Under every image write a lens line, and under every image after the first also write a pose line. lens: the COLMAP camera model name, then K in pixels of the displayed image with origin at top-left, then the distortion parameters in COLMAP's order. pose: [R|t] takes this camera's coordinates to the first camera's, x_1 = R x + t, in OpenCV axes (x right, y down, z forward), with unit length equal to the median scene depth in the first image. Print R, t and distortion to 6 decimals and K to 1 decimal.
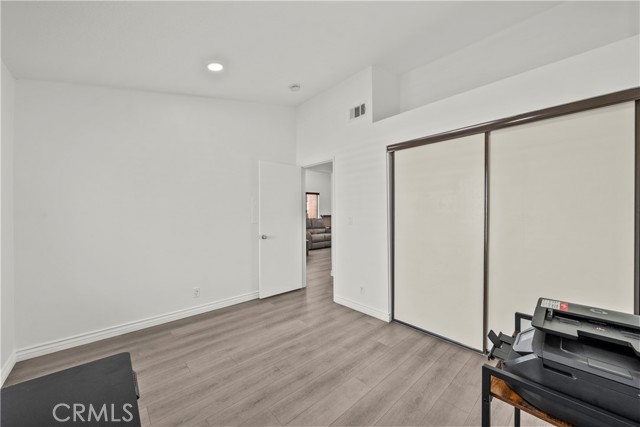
lens RADIAL K [[241.2, 0, 315.1], [0, 241.2, 215.6], [0, 0, 1]] dist [0.000007, -0.000371]
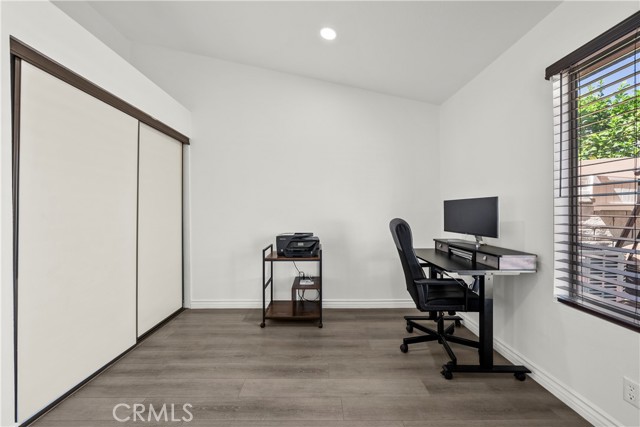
lens RADIAL K [[253.3, 0, 321.7], [0, 253.3, 210.5], [0, 0, 1]] dist [-0.000471, -0.000030]
pose [[-0.768273, 0.004182, 0.640109, -0.624906], [0.004926, 0.999988, -0.000620, 0.037883], [-0.640104, 0.002677, -0.768284, 1.513996]]
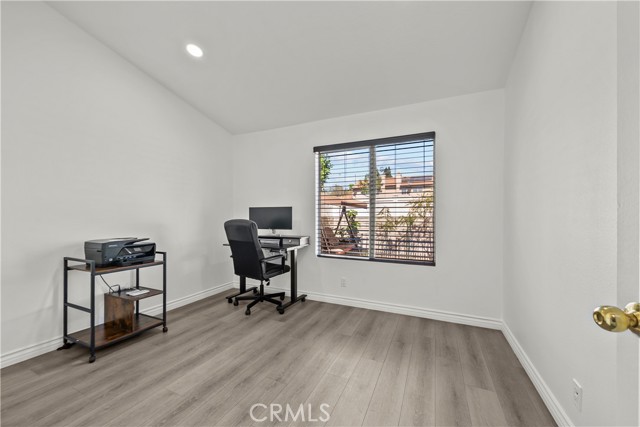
lens RADIAL K [[241.2, 0, 318.1], [0, 241.2, 213.2], [0, 0, 1]] dist [0.000007, -0.000371]
pose [[-0.913040, -0.008831, -0.407775, 0.076440], [-0.003801, 0.999906, -0.013144, 0.056907], [0.407853, -0.010450, -0.912988, 1.991577]]
